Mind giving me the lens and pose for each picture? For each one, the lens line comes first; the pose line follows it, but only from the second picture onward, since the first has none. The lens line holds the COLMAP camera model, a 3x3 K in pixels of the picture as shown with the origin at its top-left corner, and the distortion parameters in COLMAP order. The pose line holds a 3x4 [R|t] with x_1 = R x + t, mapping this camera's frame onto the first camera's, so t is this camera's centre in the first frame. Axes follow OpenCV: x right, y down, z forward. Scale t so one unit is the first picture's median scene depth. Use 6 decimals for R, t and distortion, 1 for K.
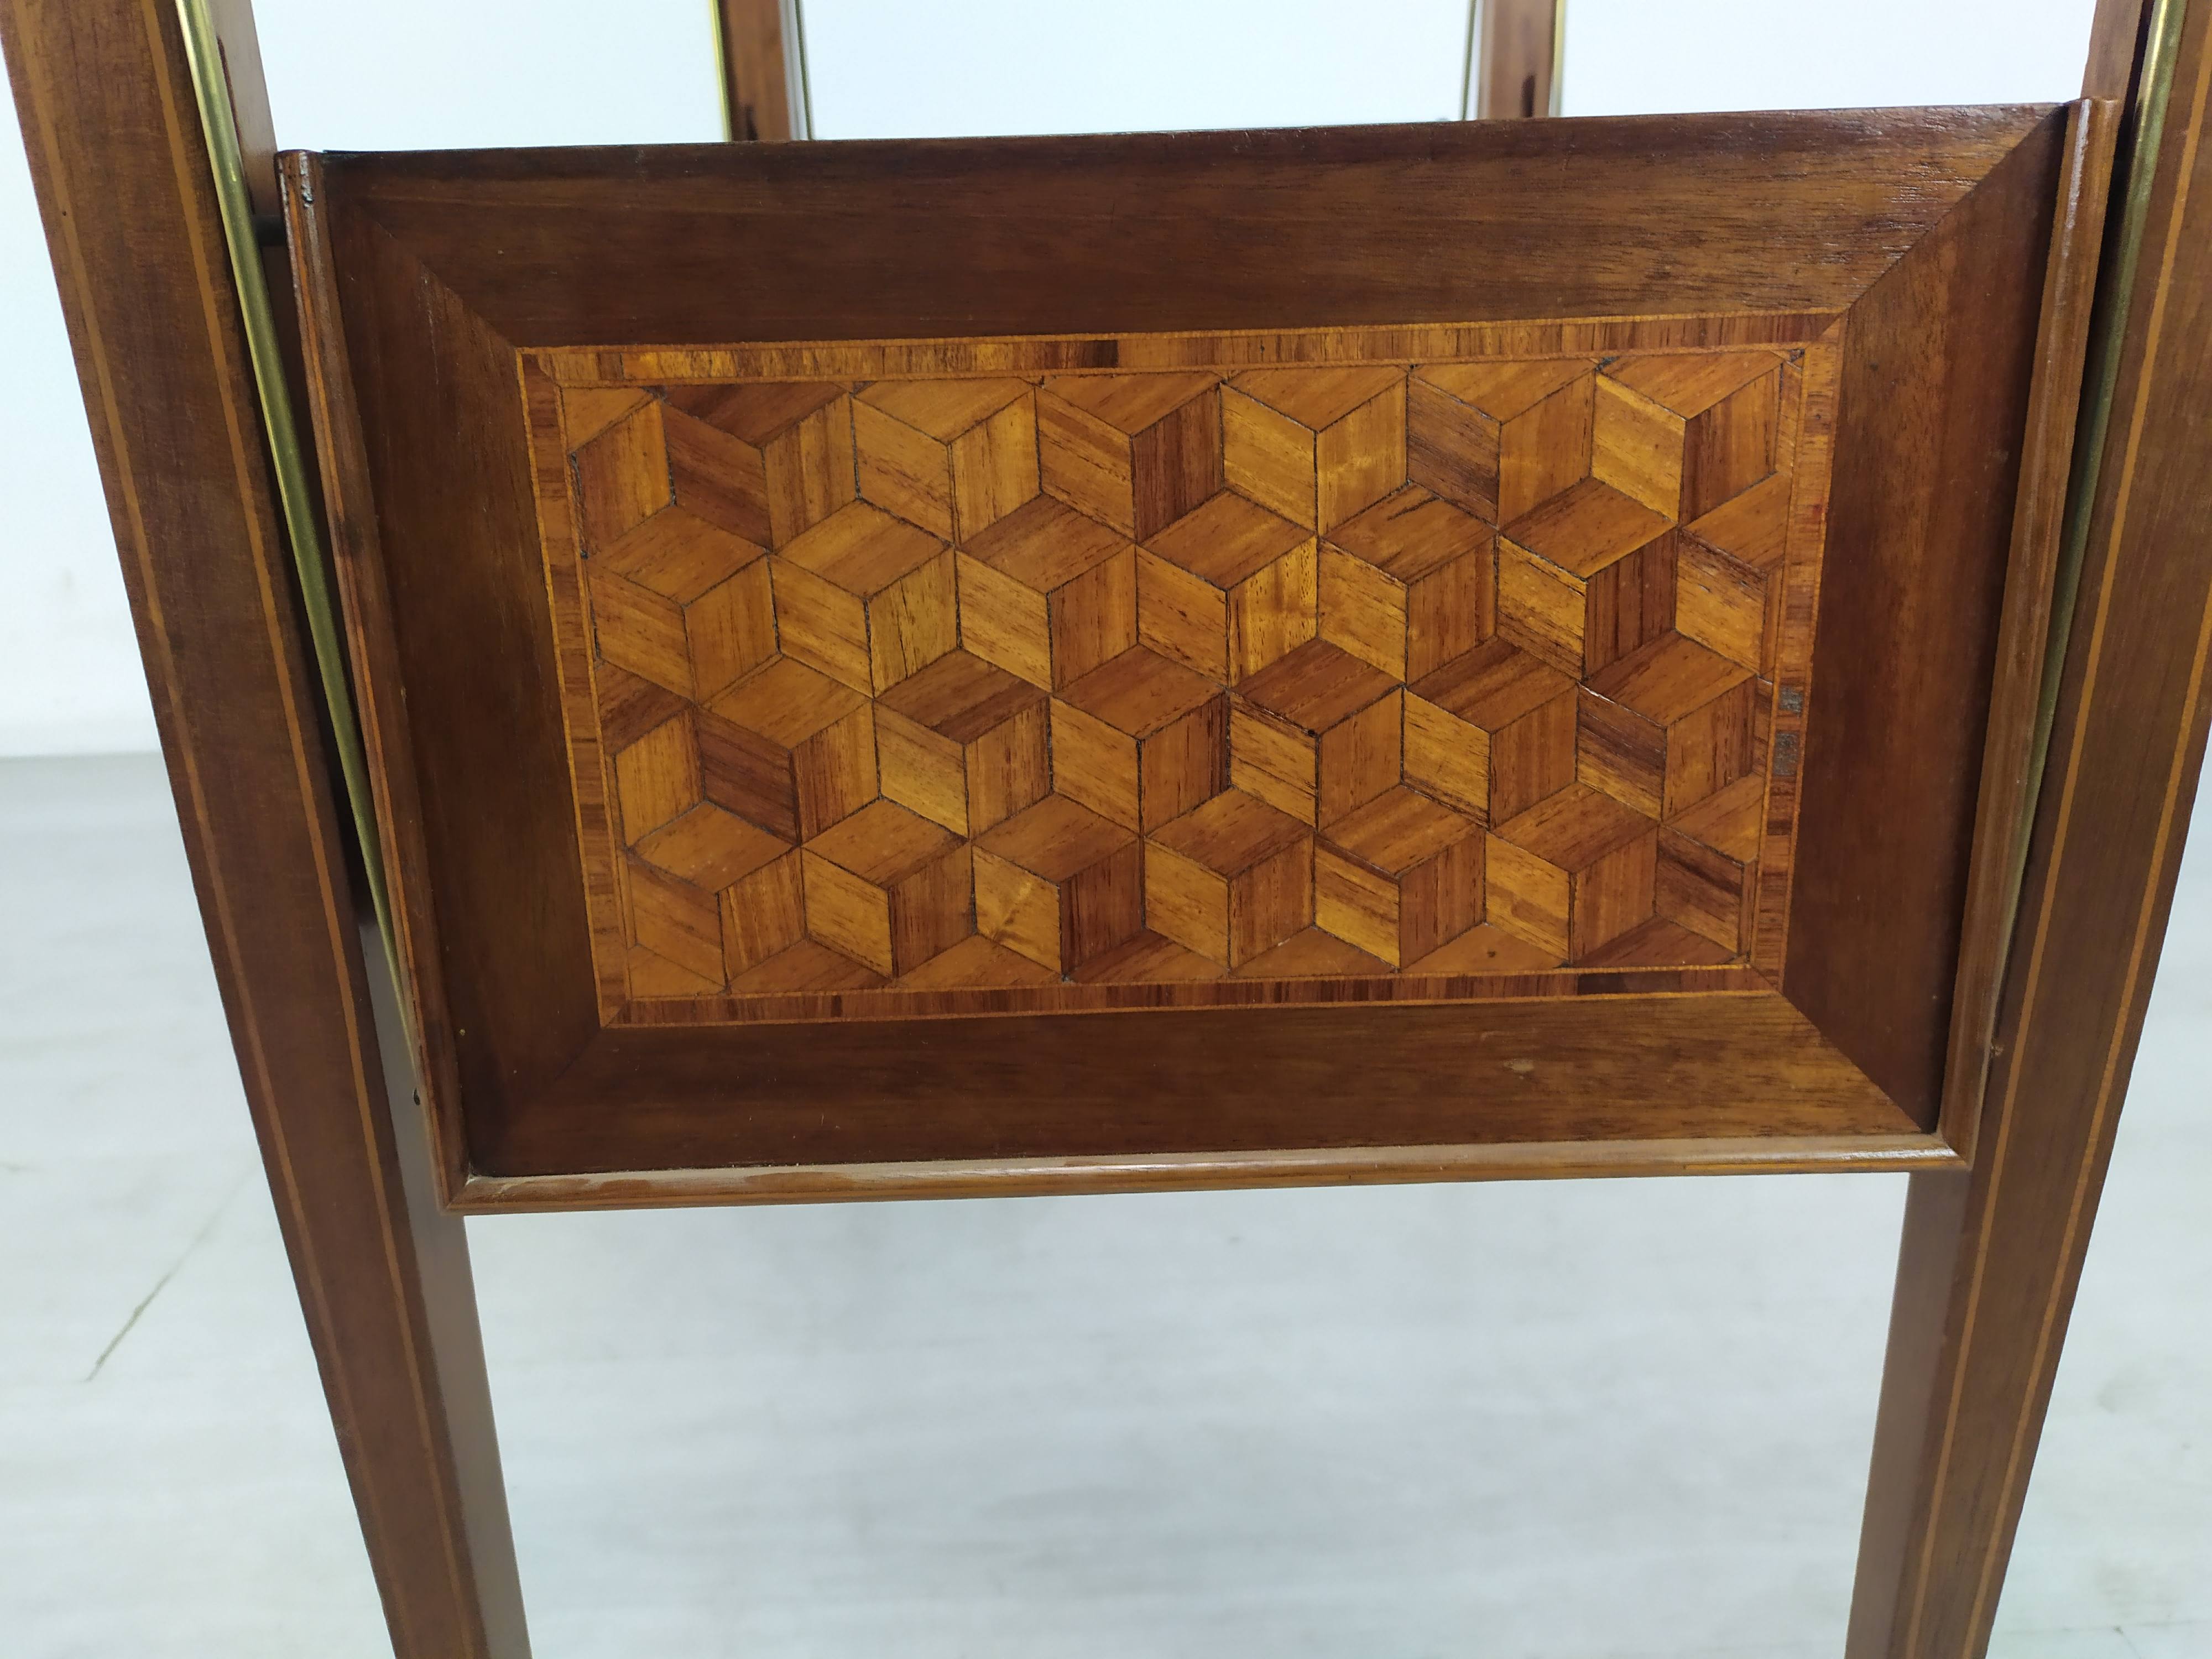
lens RADIAL K [[1727.5, 0, 1107.3], [0, 1727.5, 870.1], [0, 0, 1]] dist [0.027477, -0.063596]
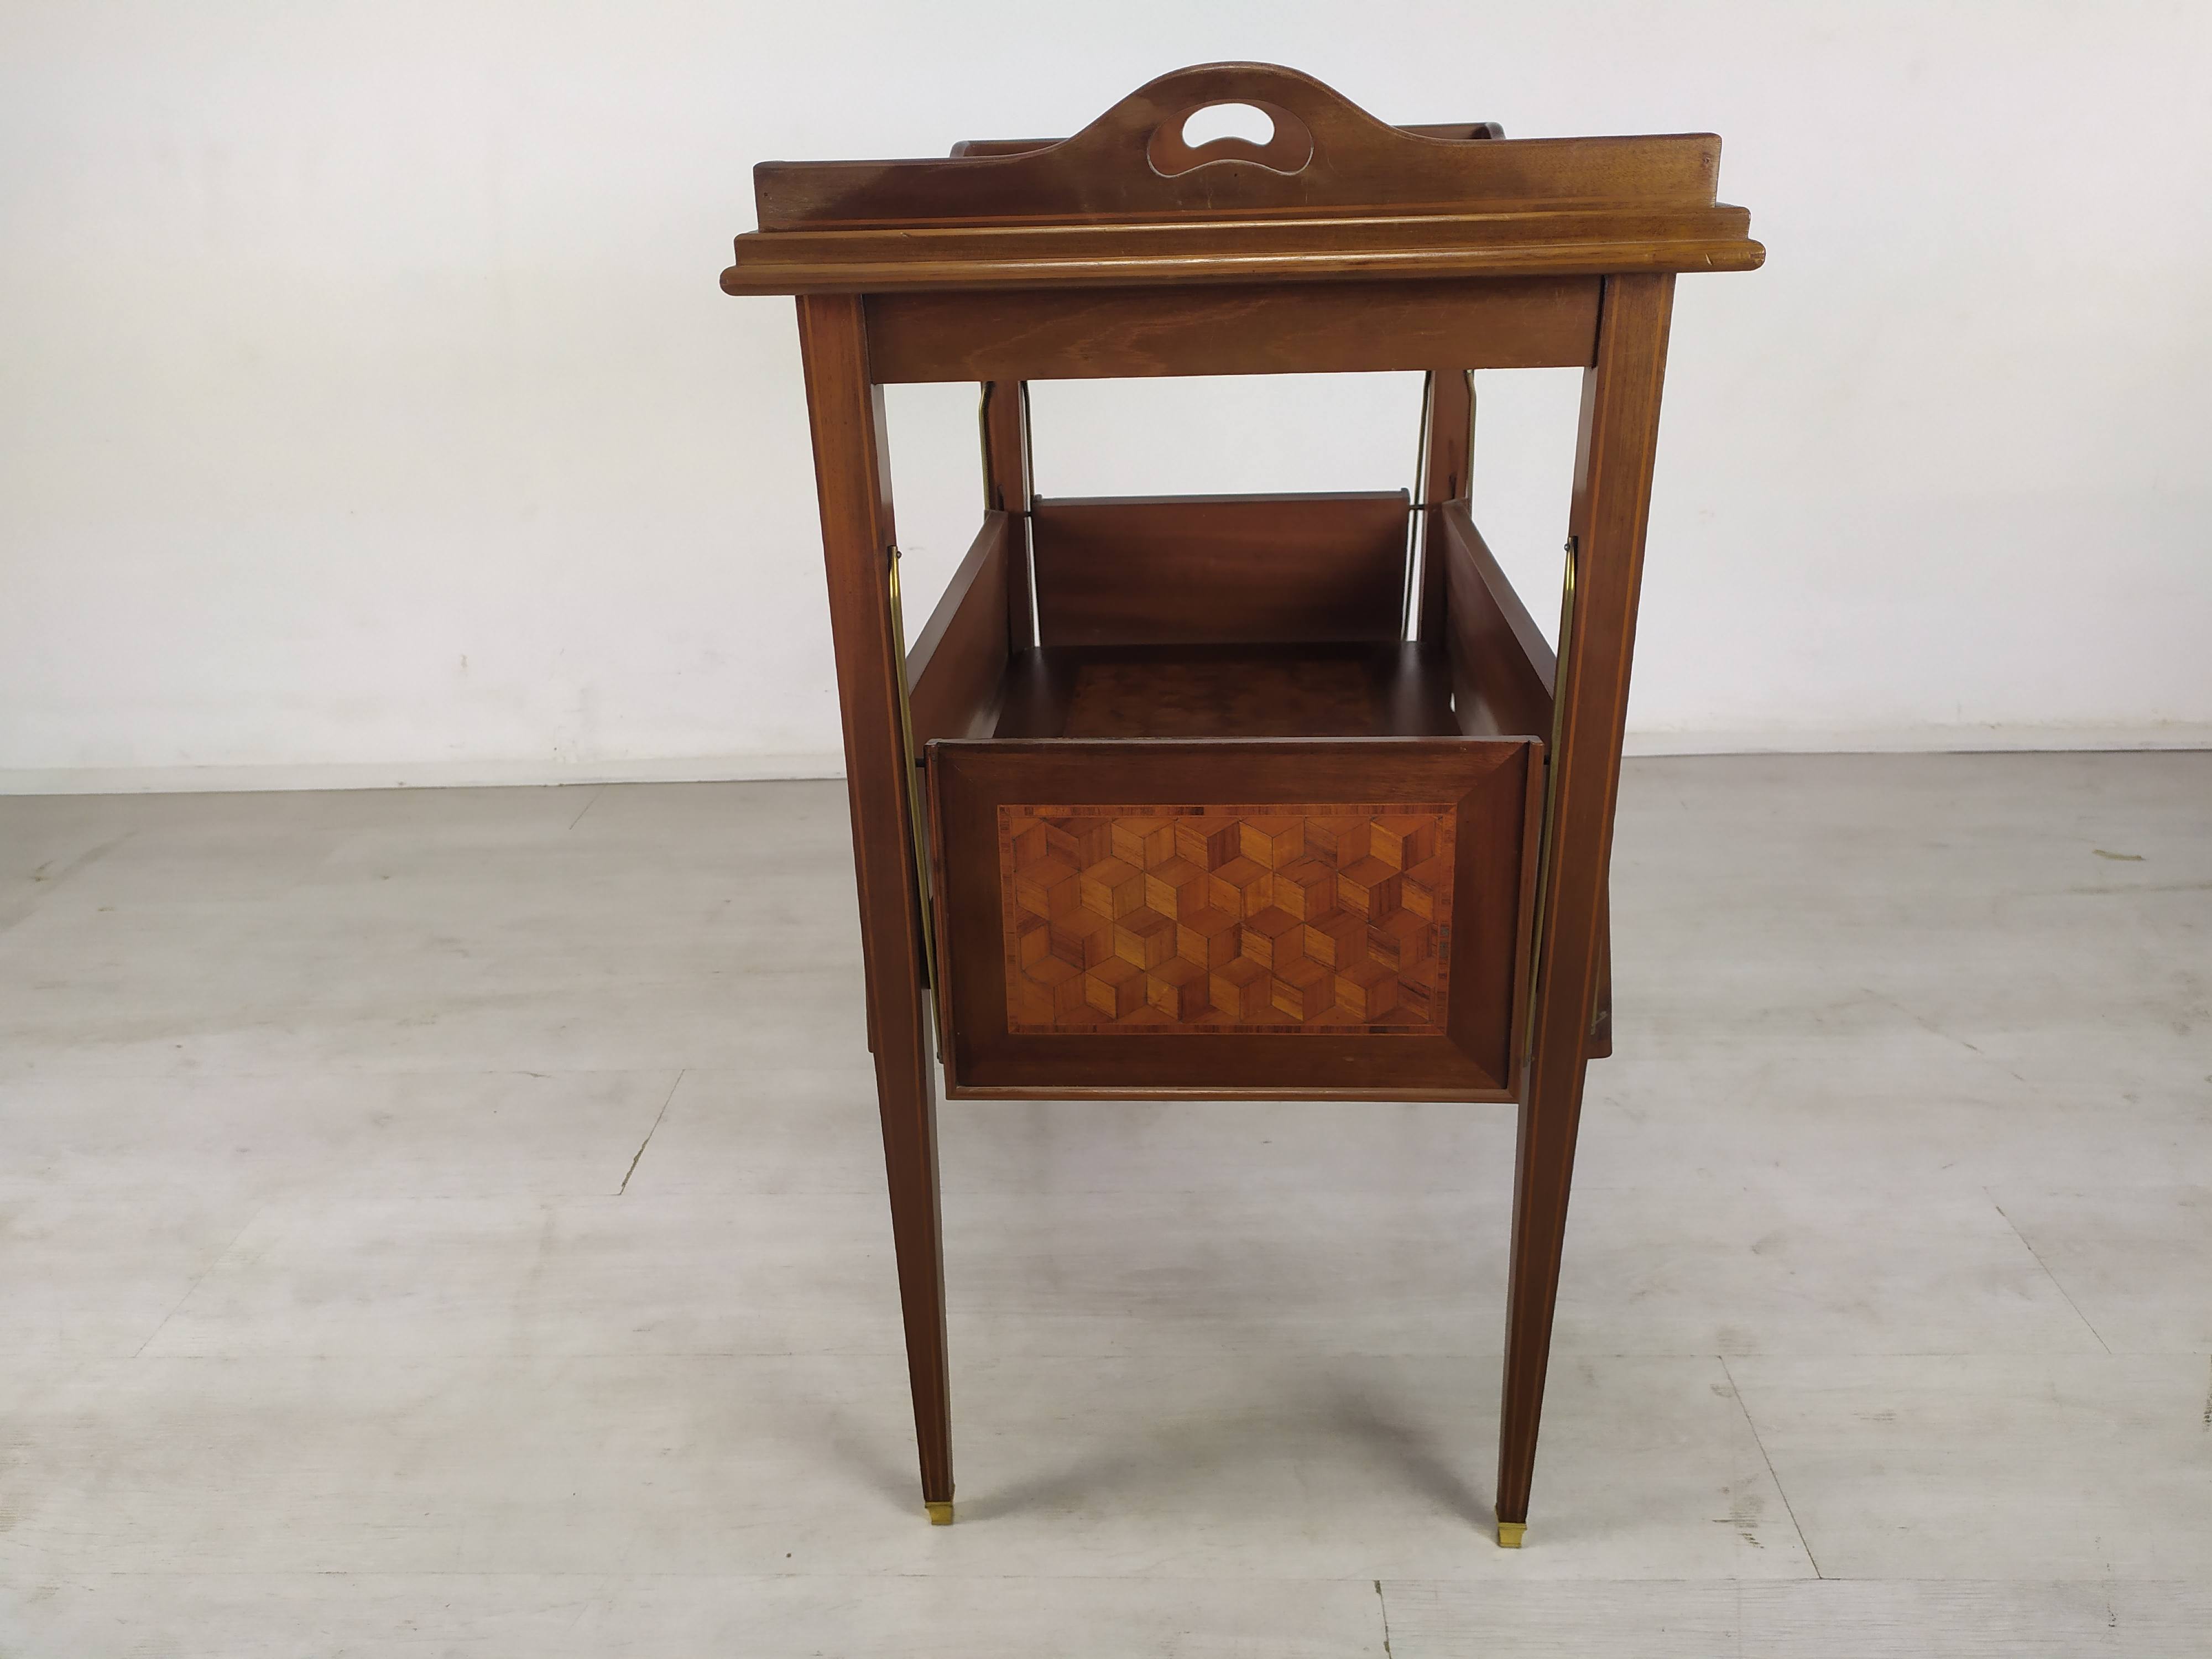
lens RADIAL K [[1633.9, 0, 1095.0], [0, 1633.9, 842.5], [0, 0, 1]] dist [0.048414, -0.045391]
pose [[0.997730, 0.023985, -0.062932, -0.001608], [-0.022999, 0.999602, 0.016341, -0.269474], [0.063299, -0.014857, 0.997884, -1.640817]]
